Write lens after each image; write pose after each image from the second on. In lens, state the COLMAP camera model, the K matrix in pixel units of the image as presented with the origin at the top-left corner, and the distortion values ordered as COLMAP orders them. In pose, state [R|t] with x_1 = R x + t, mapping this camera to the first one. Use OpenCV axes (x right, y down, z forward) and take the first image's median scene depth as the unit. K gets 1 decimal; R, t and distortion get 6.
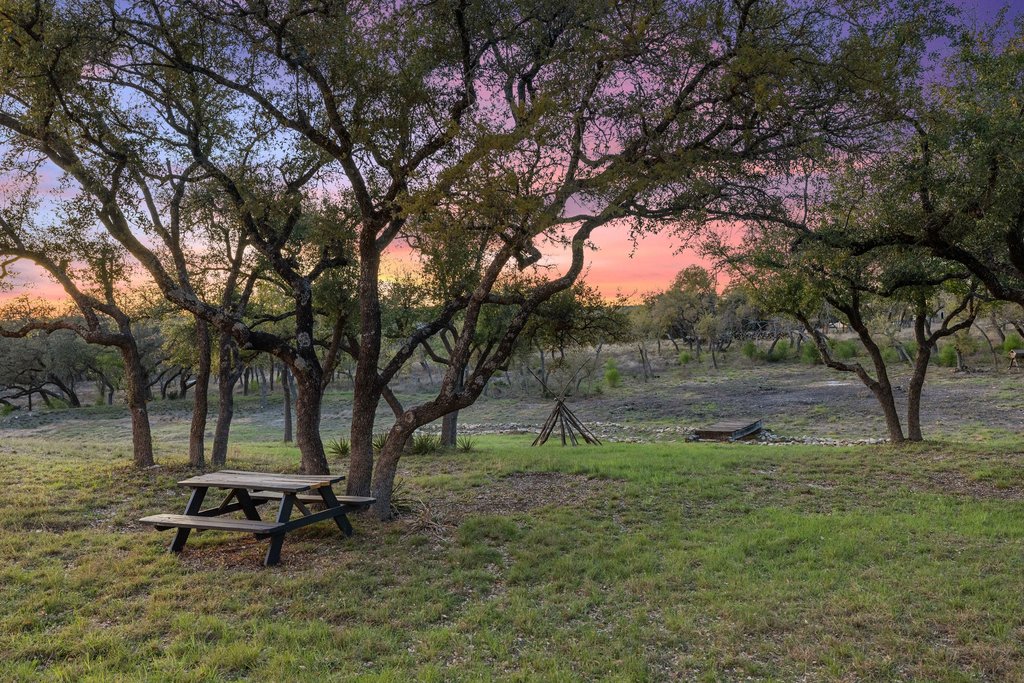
lens RADIAL K [[761.1, 0, 512.0], [0, 761.1, 341.5], [0, 0, 1]] dist [0.002945, 0.003175]
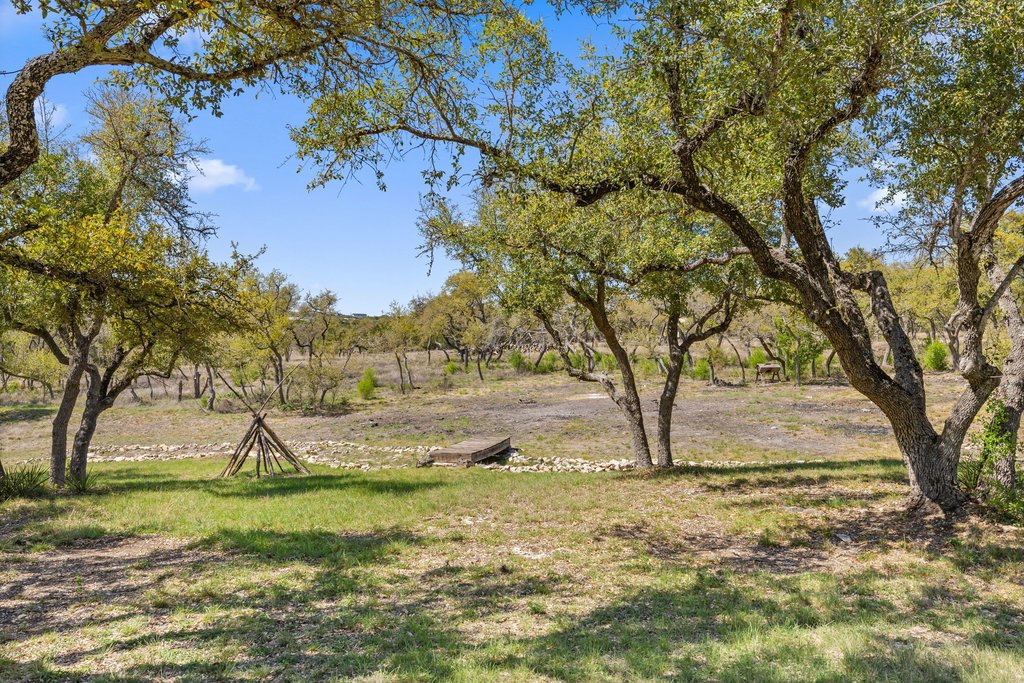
lens RADIAL K [[761.1, 0, 512.0], [0, 761.1, 341.5], [0, 0, 1]] dist [0.002945, 0.003175]
pose [[0.961936, 0.022047, 0.272386, 0.082217], [-0.017884, 0.999682, -0.017757, 0.007483], [-0.272691, 0.012210, 0.962024, 0.145657]]
